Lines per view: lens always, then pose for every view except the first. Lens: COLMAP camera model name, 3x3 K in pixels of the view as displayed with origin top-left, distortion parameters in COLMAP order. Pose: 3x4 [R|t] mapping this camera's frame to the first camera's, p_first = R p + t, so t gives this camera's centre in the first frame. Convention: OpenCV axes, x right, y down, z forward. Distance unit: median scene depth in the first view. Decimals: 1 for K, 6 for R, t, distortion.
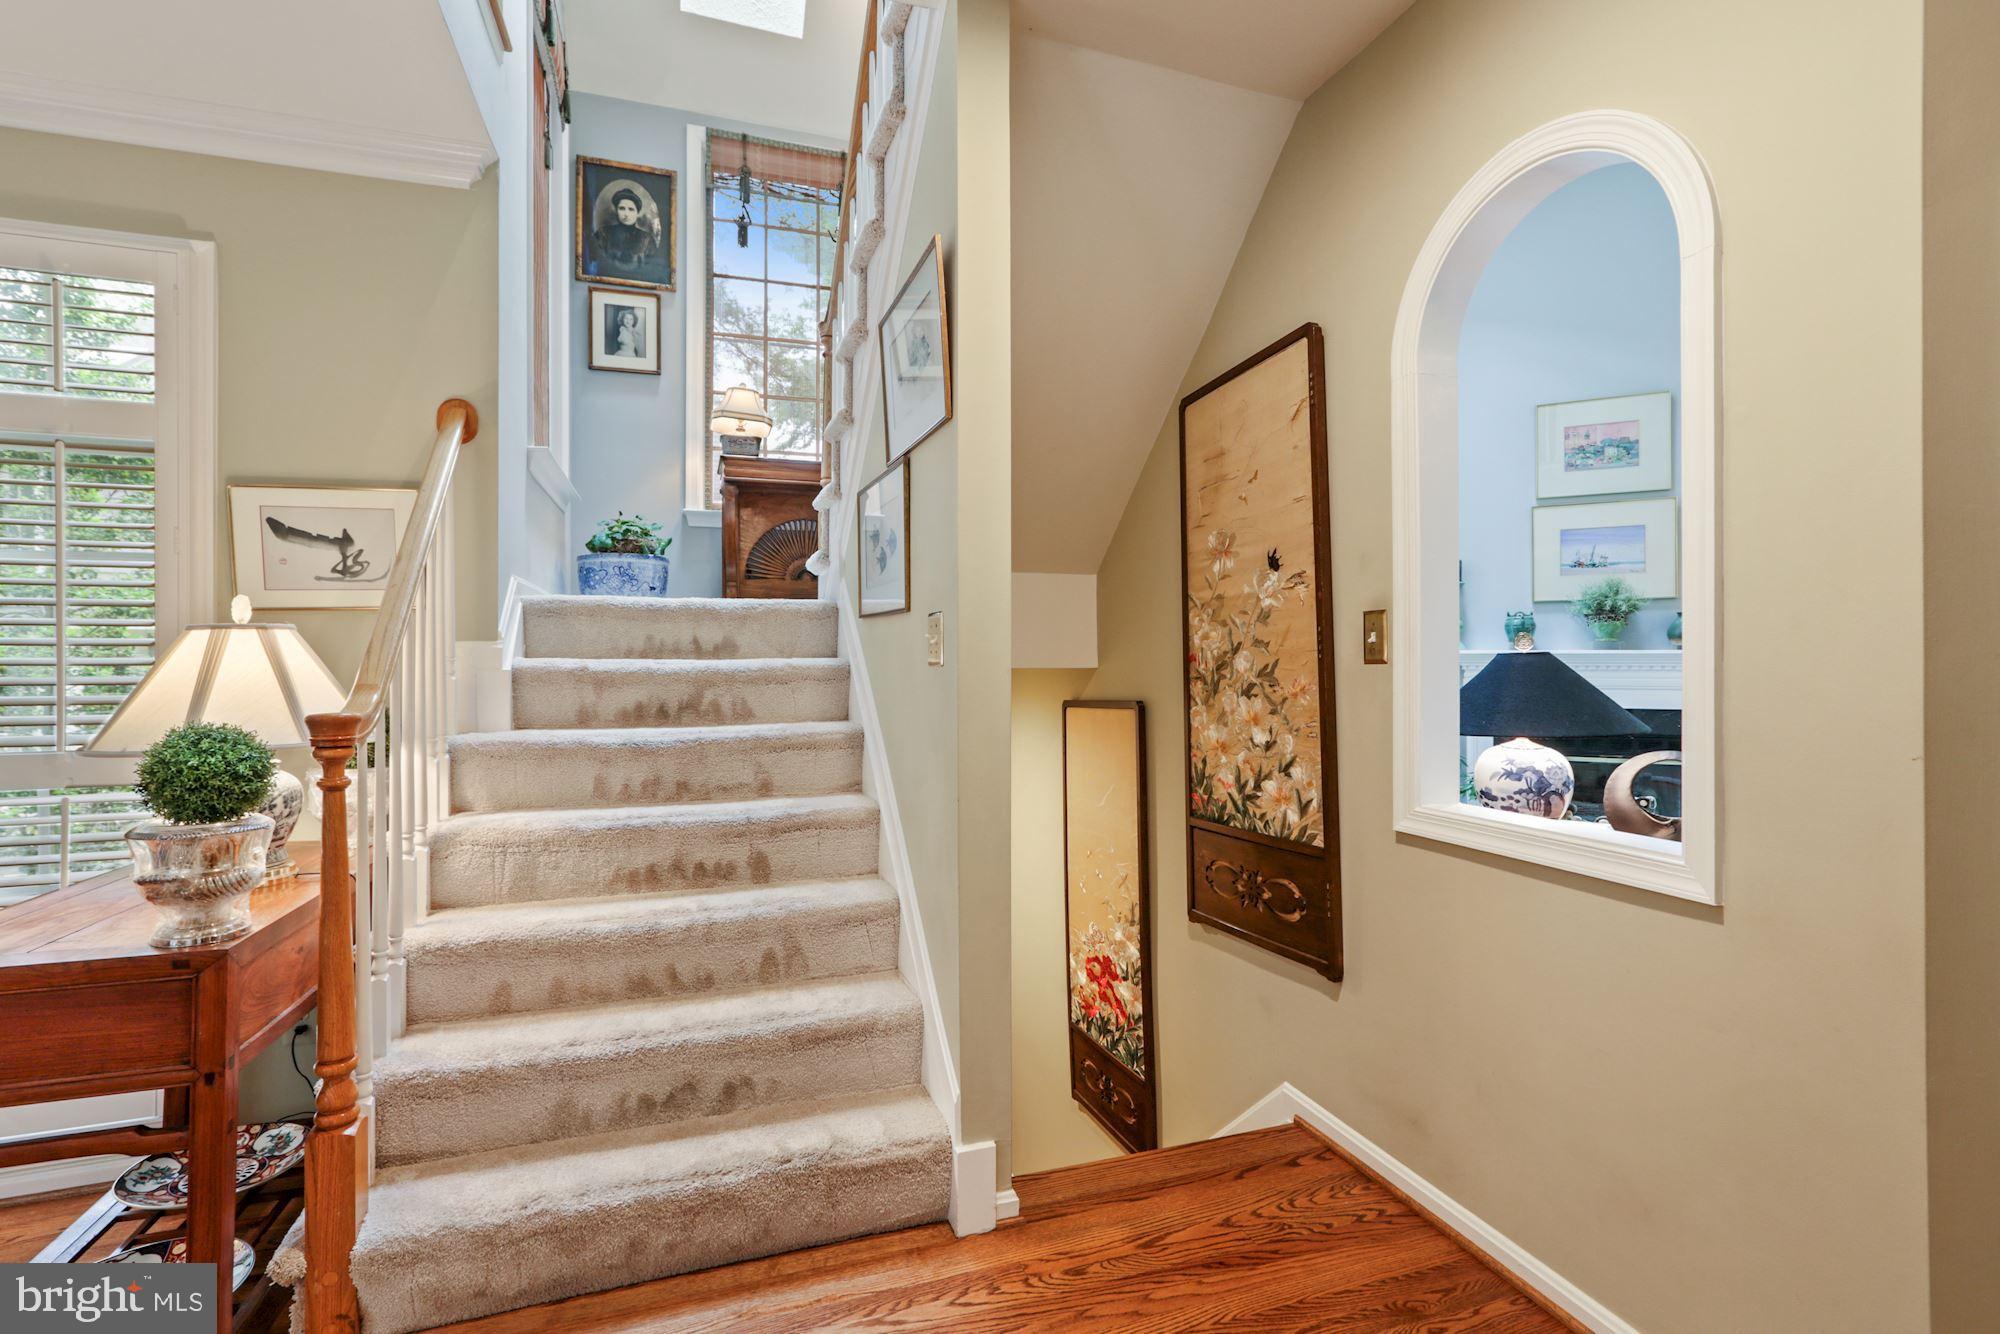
lens RADIAL K [[915.3, 0, 979.9], [0, 915.3, 662.5], [0, 0, 1]] dist [-0.008391, 0.008525]
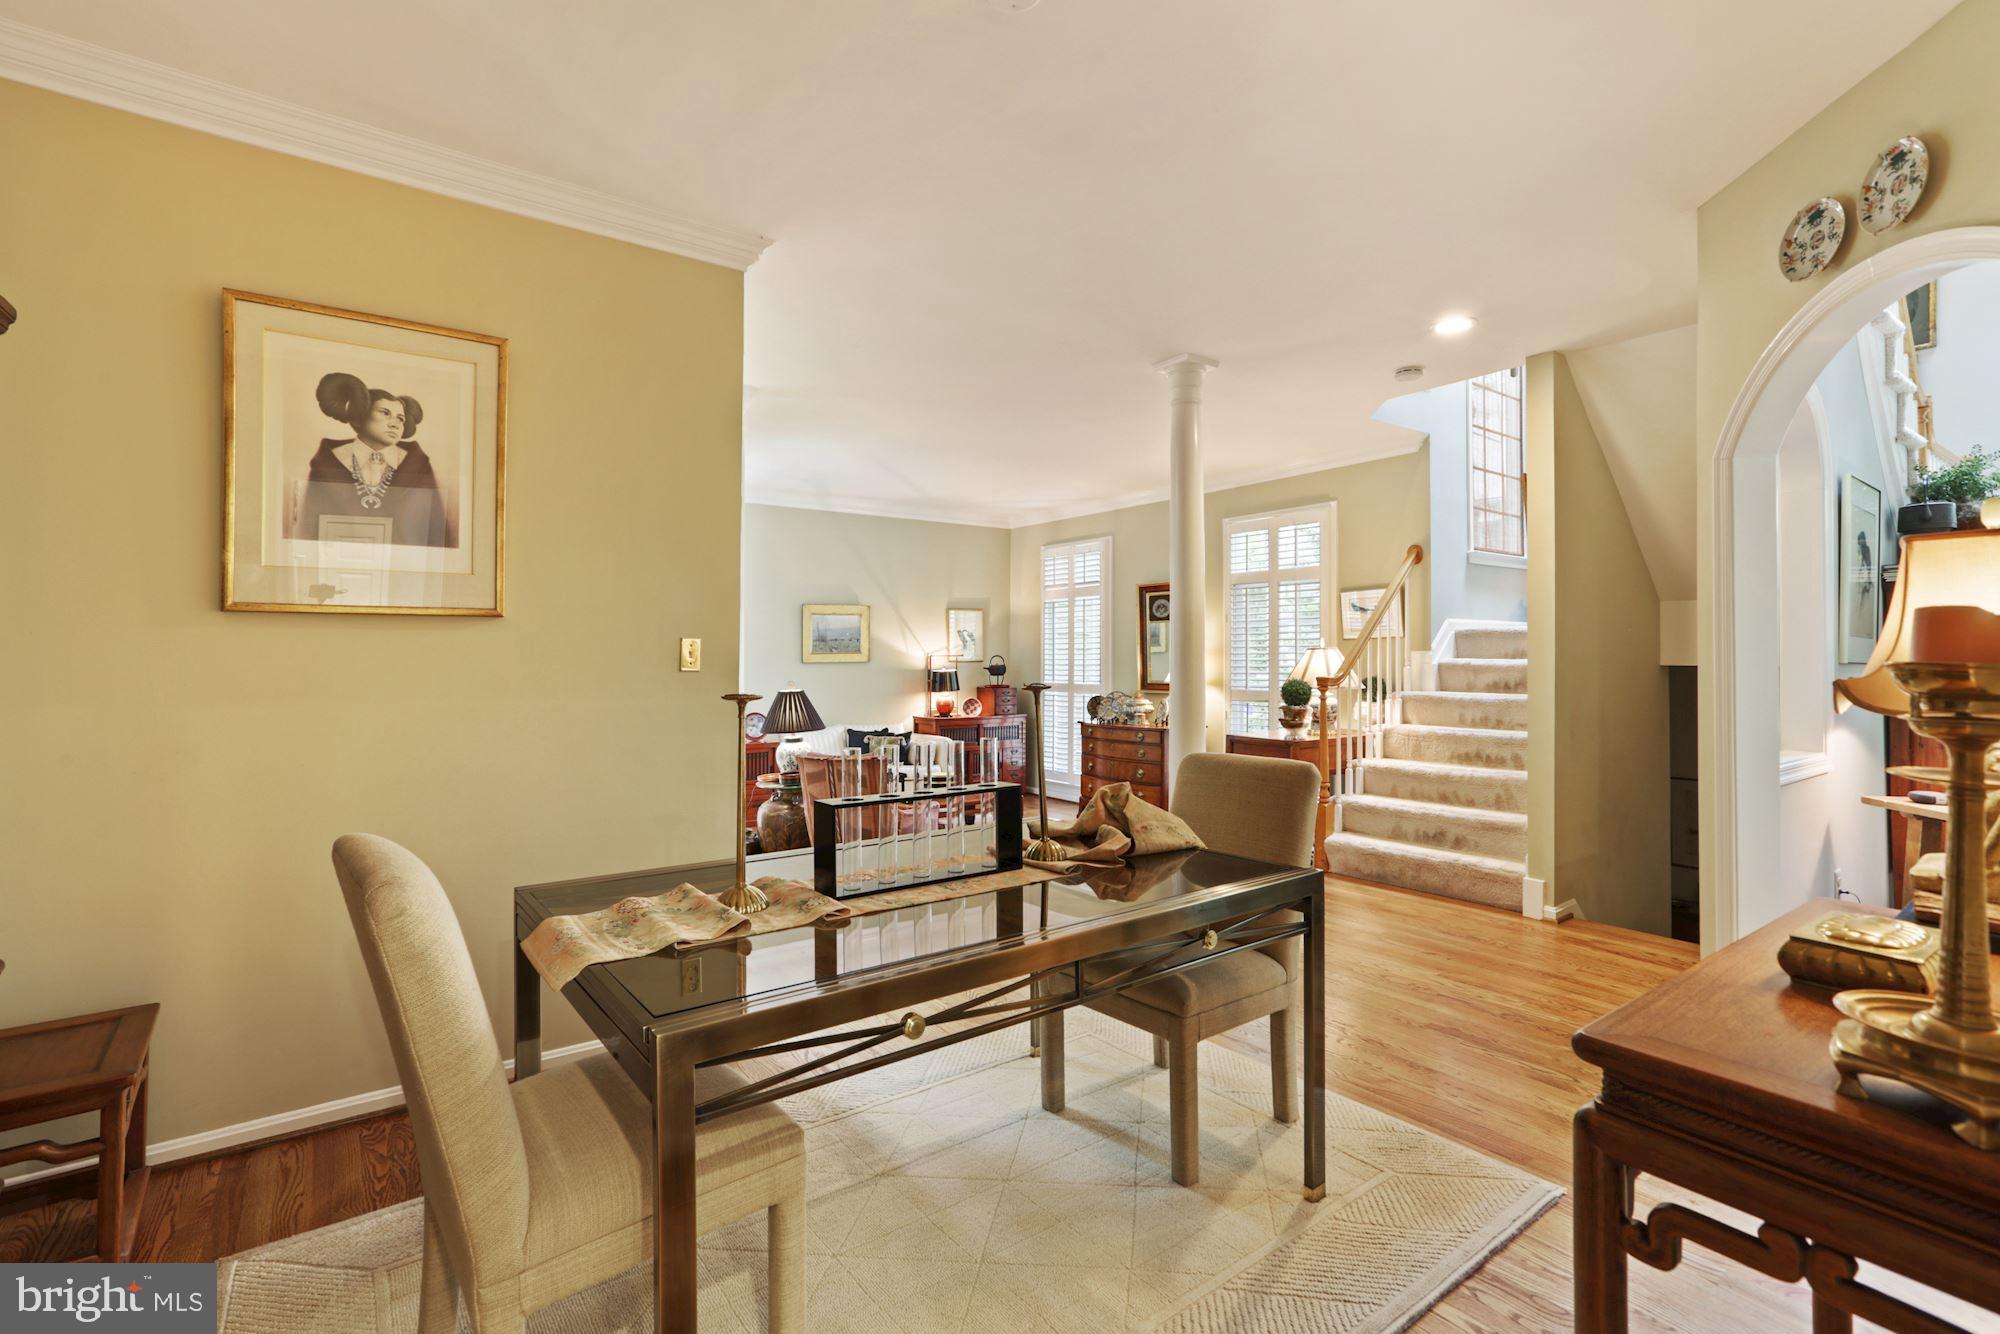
lens RADIAL K [[915.3, 0, 995.7], [0, 915.3, 660.5], [0, 0, 1]] dist [-0.008391, 0.008525]
pose [[0.315172, 0.008269, -0.948999, 1.370728], [-0.003645, 0.999965, 0.007503, -0.013917], [0.949028, 0.001095, 0.315191, -0.773545]]
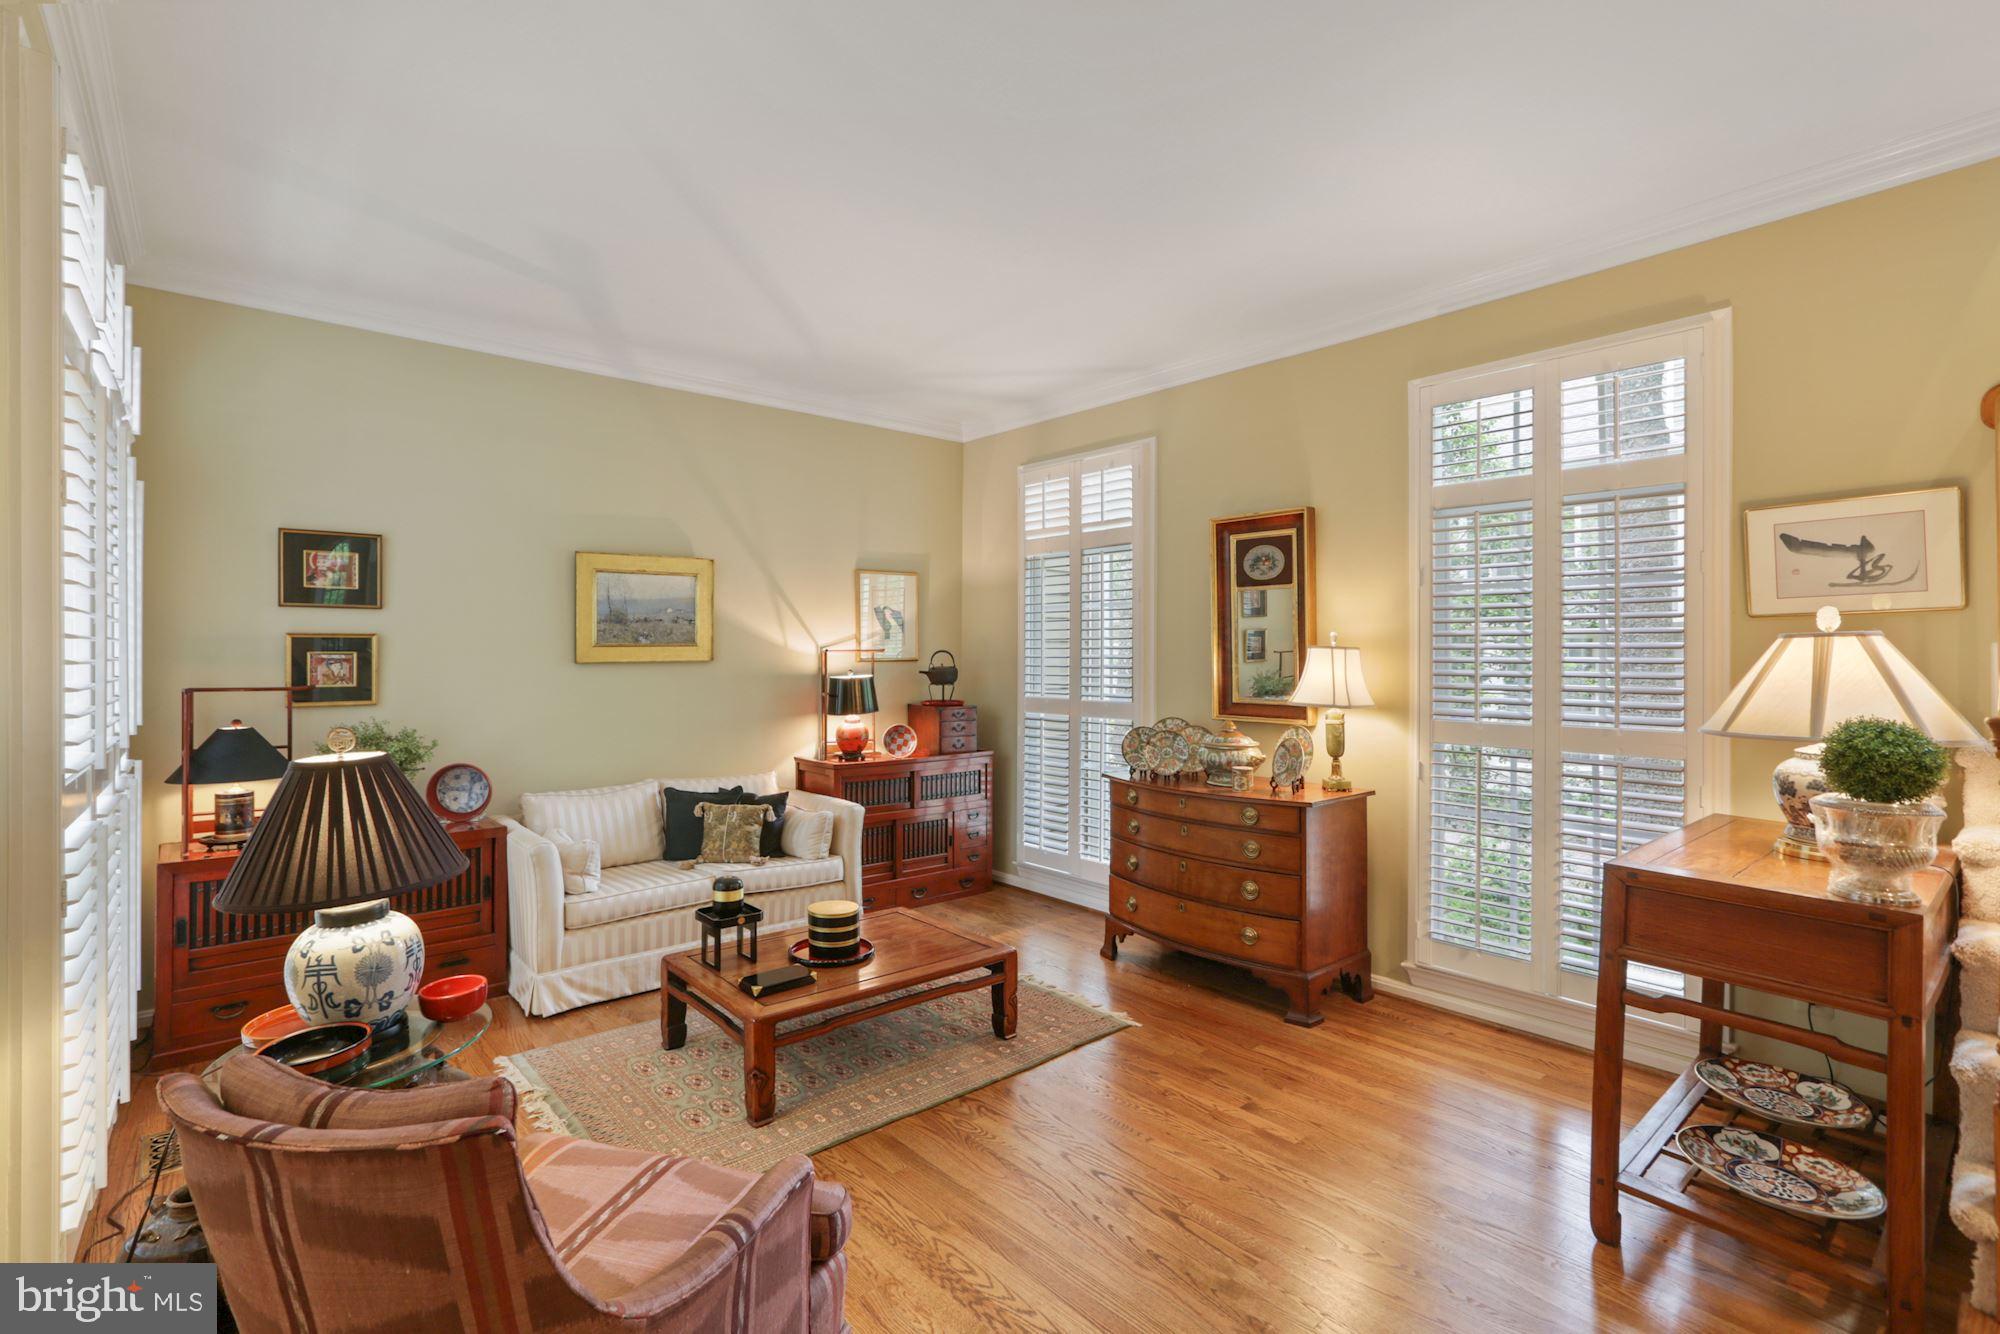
lens RADIAL K [[915.3, 0, 1000.1], [0, 915.3, 639.2], [0, 0, 1]] dist [-0.008391, 0.008525]
pose [[0.405864, -0.007064, -0.913906, -0.144576], [-0.006123, 0.999927, -0.010448, -0.011246], [0.913913, 0.009836, 0.405791, -0.345277]]
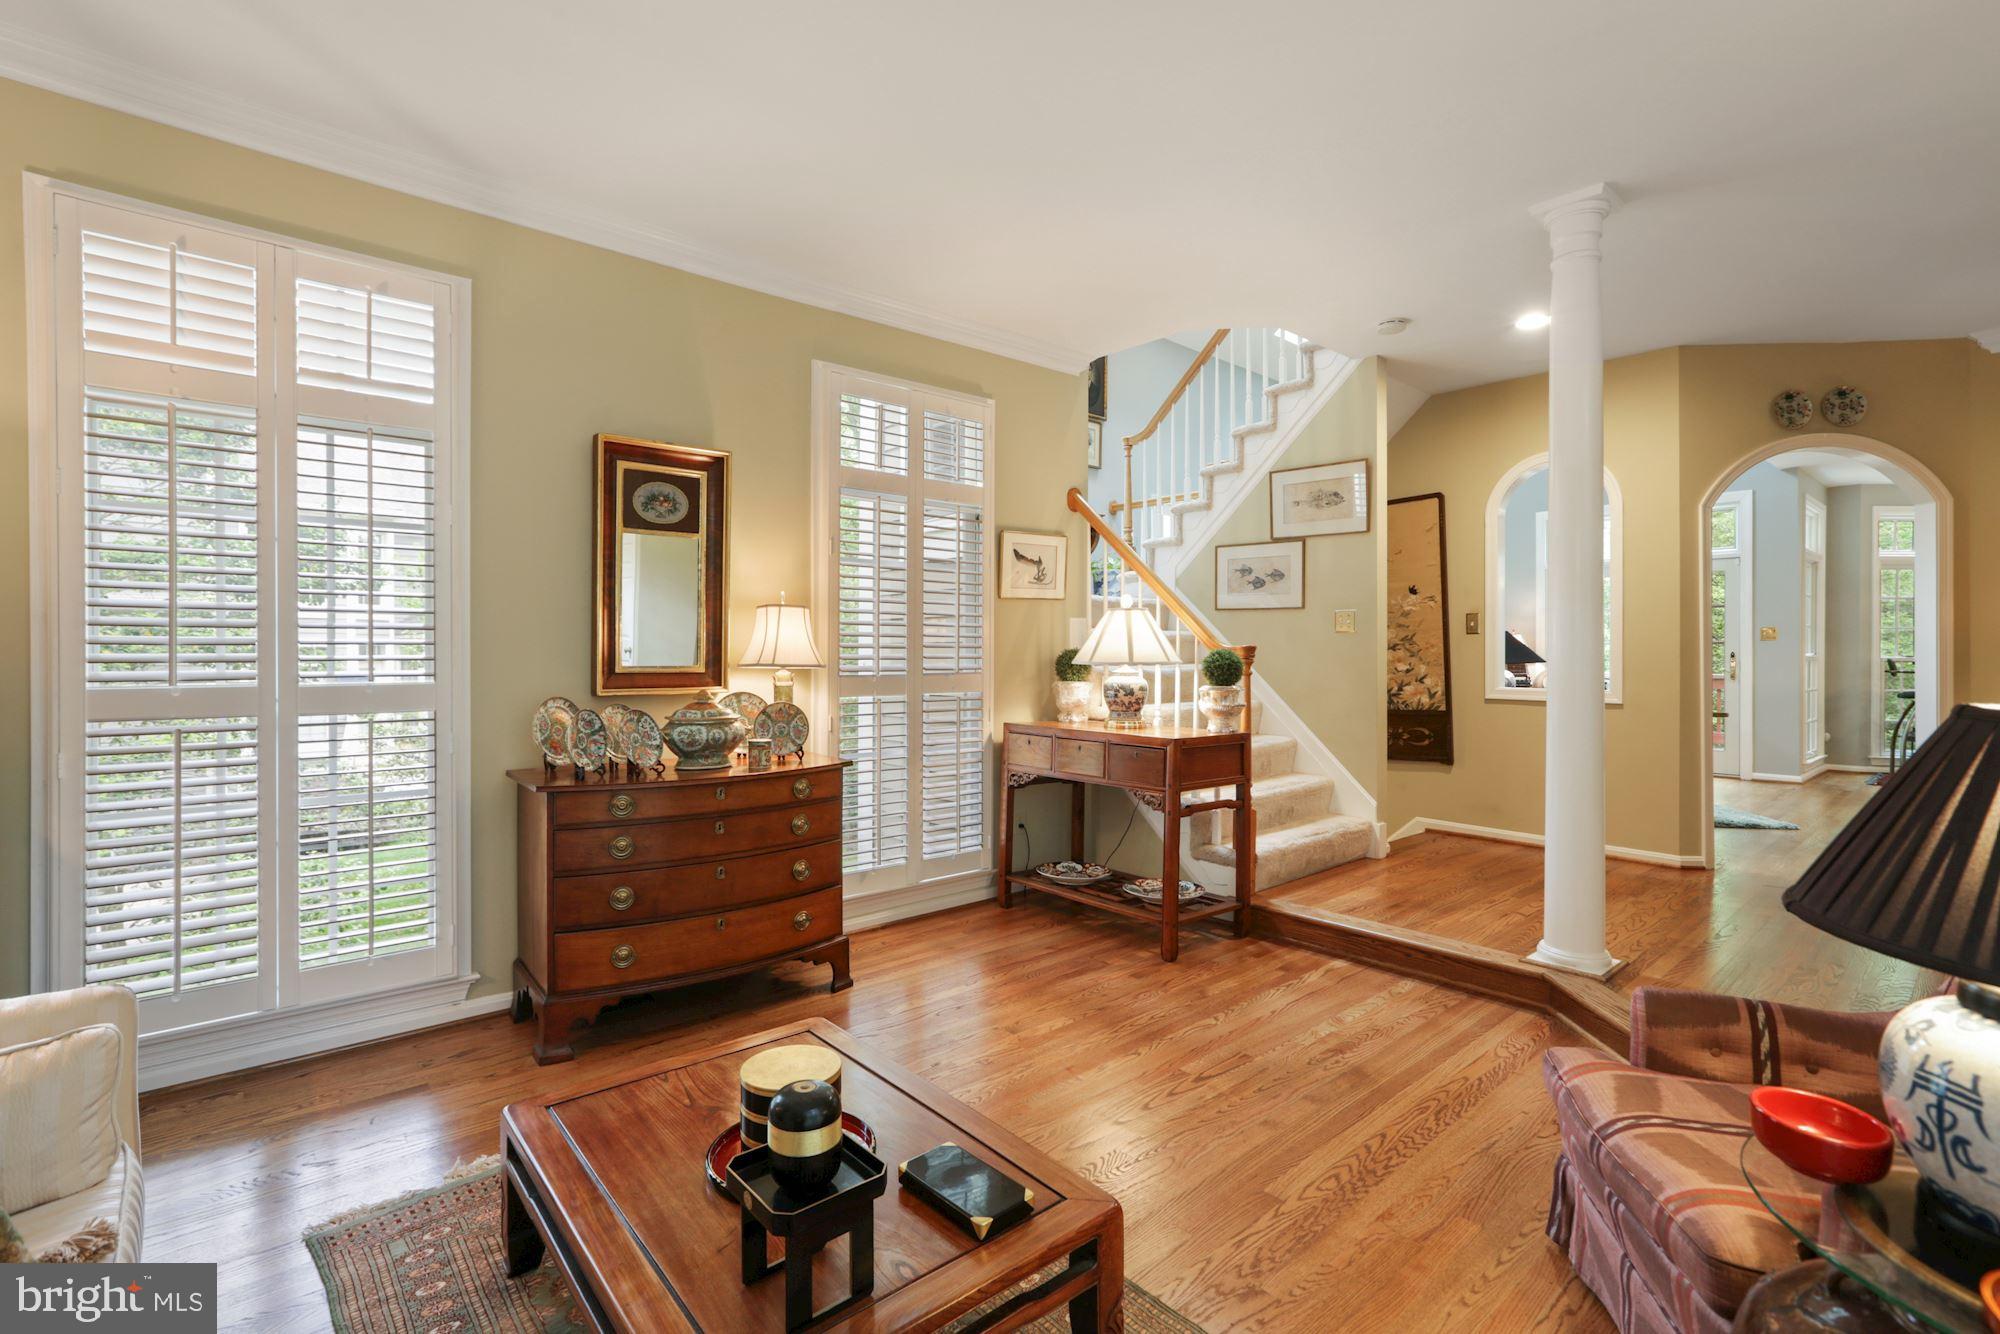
lens RADIAL K [[915.3, 0, 983.3], [0, 915.3, 648.1], [0, 0, 1]] dist [-0.008391, 0.008525]
pose [[0.921732, 0.007587, 0.387753, -1.593888], [-0.005652, 0.999965, -0.006131, 0.056182], [-0.387786, 0.003460, 0.921743, -0.712016]]
